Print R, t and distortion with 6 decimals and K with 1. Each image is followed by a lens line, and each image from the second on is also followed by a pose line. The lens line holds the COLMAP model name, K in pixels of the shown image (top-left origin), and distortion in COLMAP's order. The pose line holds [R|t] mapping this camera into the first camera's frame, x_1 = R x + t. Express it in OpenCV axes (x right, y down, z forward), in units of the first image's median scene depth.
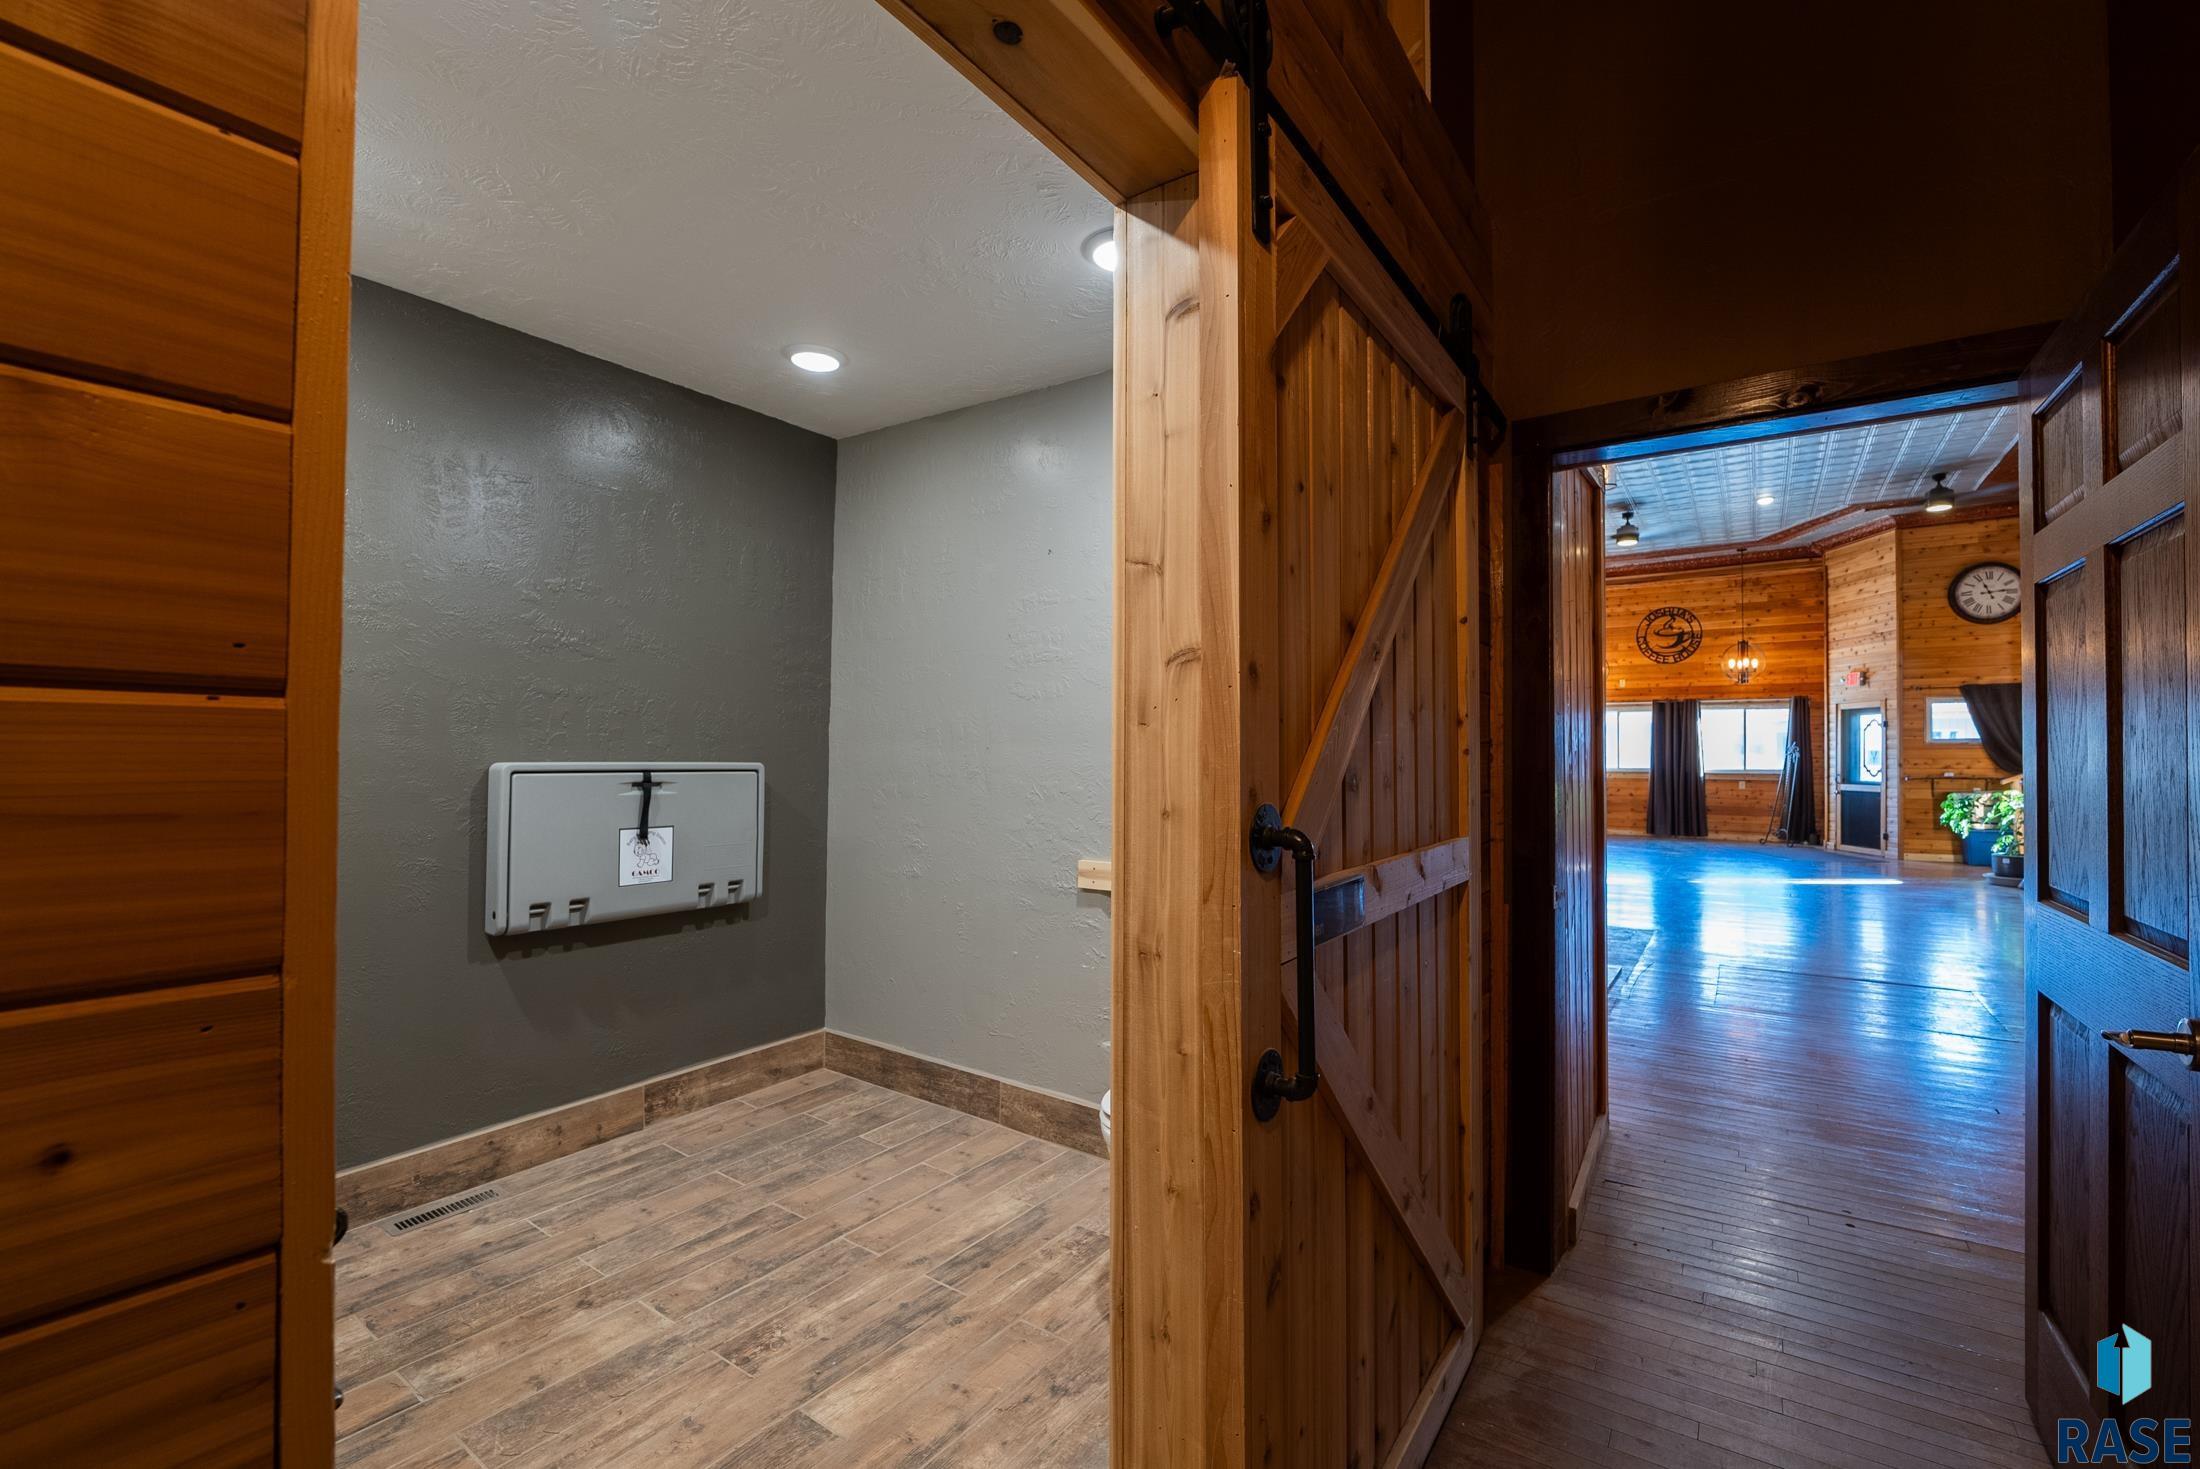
lens RADIAL K [[921.4, 0, 1102.9], [0, 921.4, 736.3], [0, 0, 1]] dist [-0.001853, -0.000818]
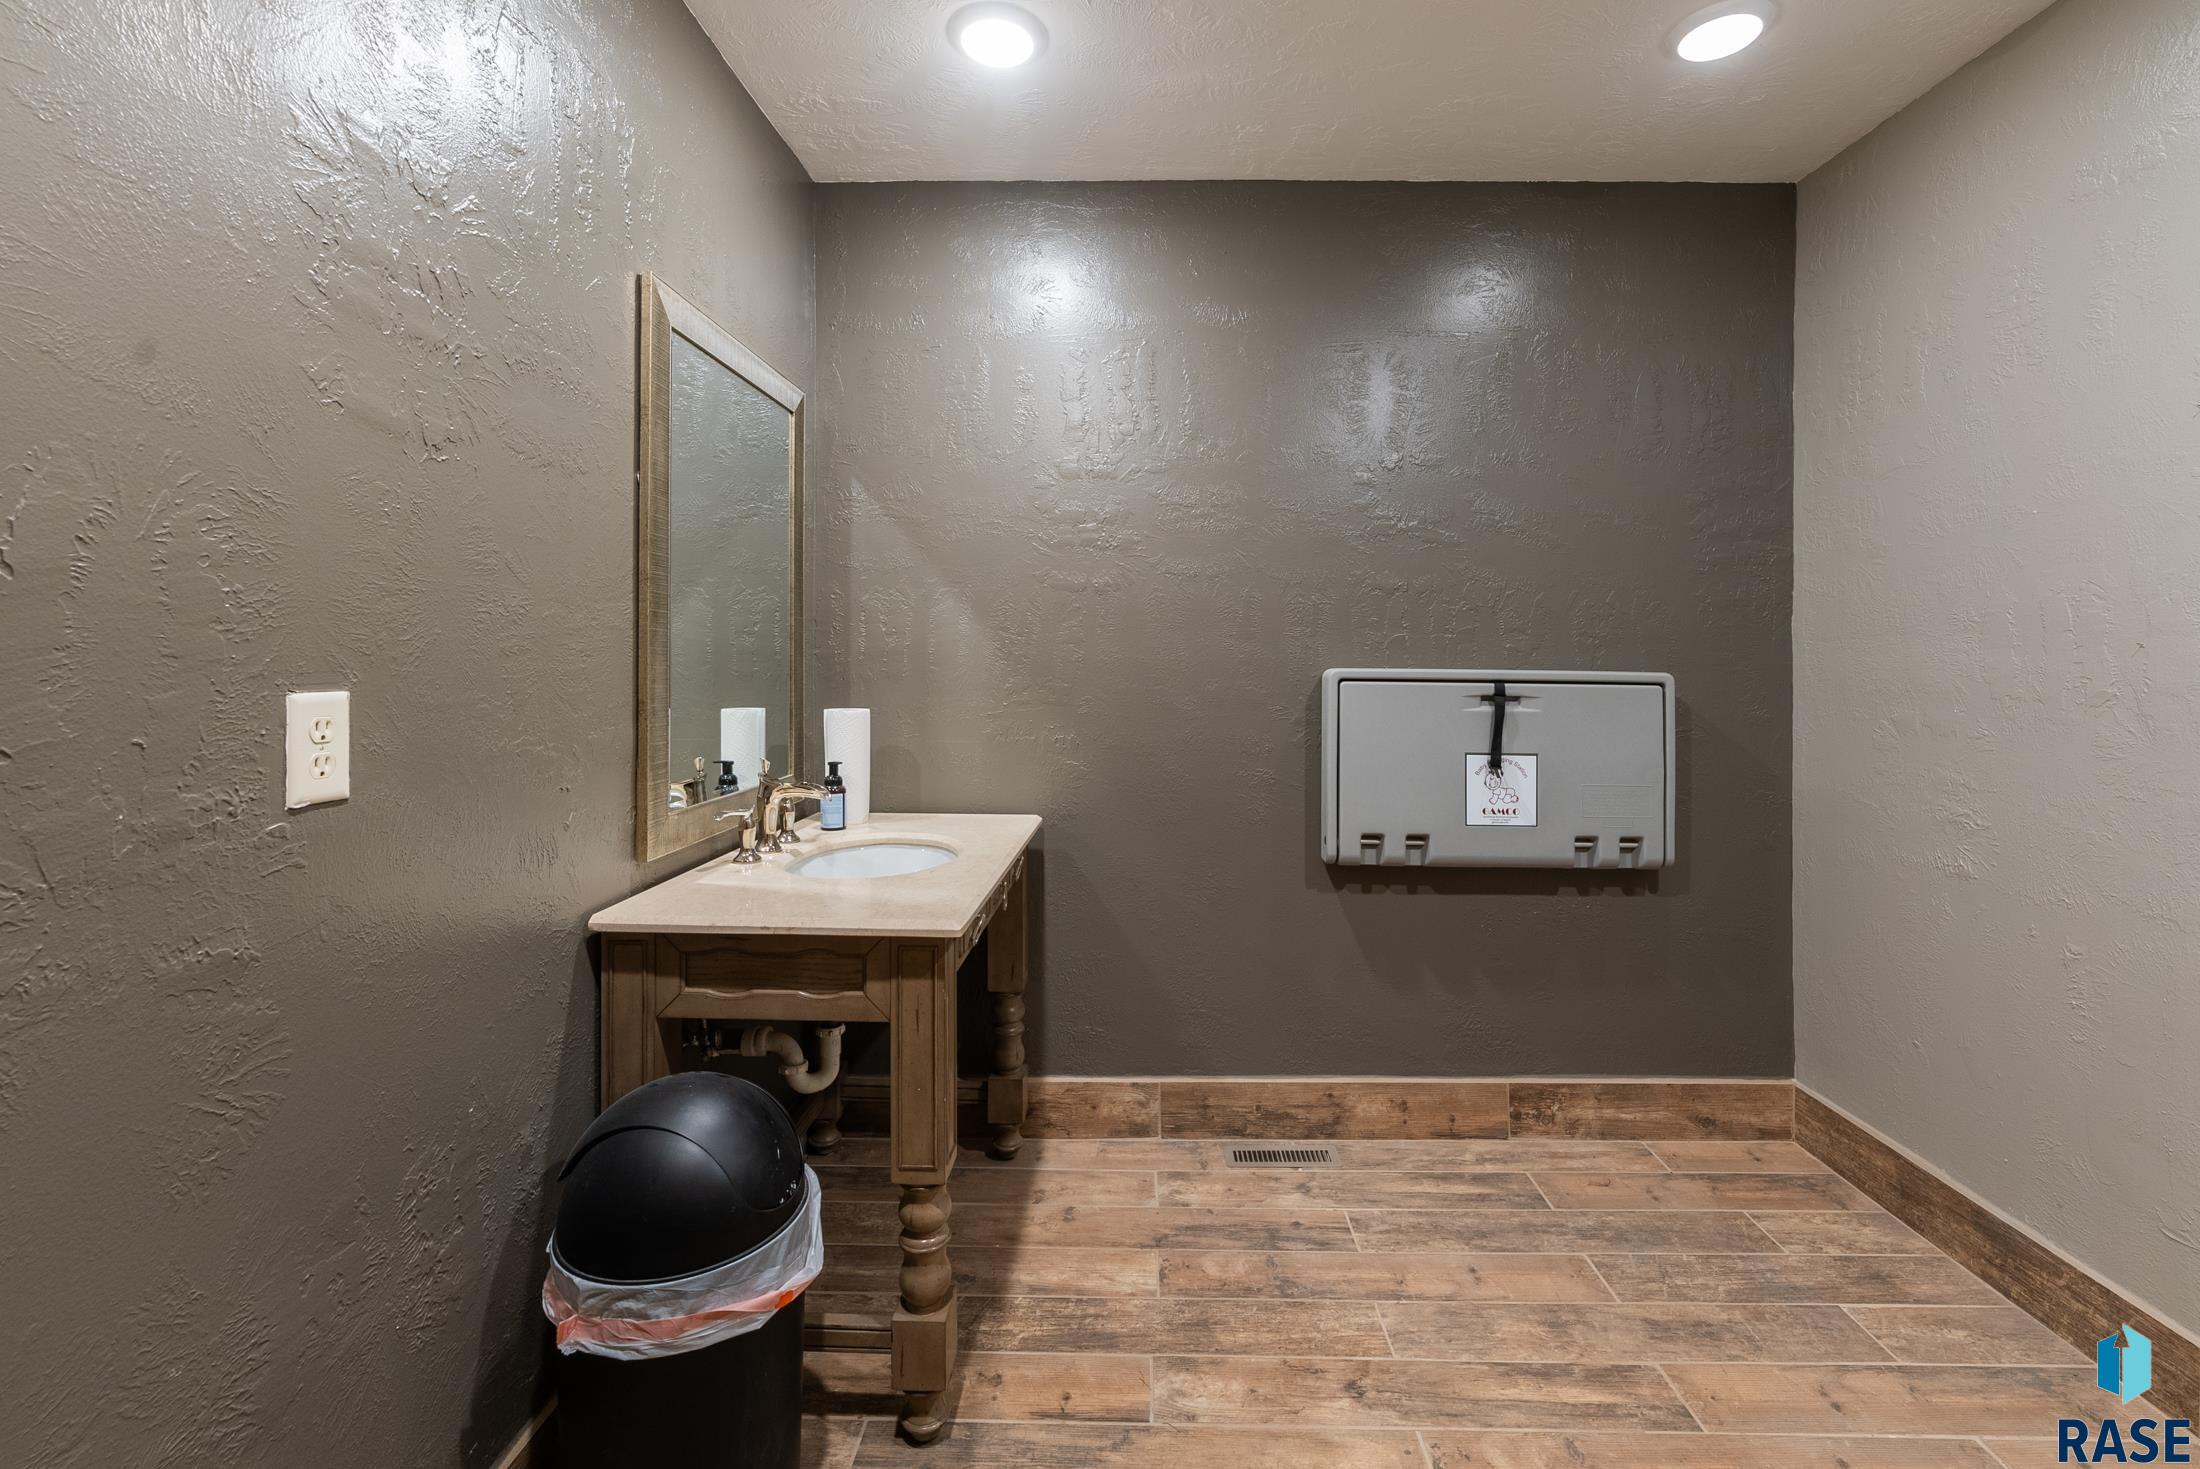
lens RADIAL K [[921.4, 0, 1128.8], [0, 921.4, 641.3], [0, 0, 1]] dist [-0.001853, -0.000818]
pose [[0.560301, -0.020875, -0.828026, -0.024309], [0.011687, 0.999782, -0.017296, 0.013917], [0.828207, 0.000014, 0.560422, 0.306704]]
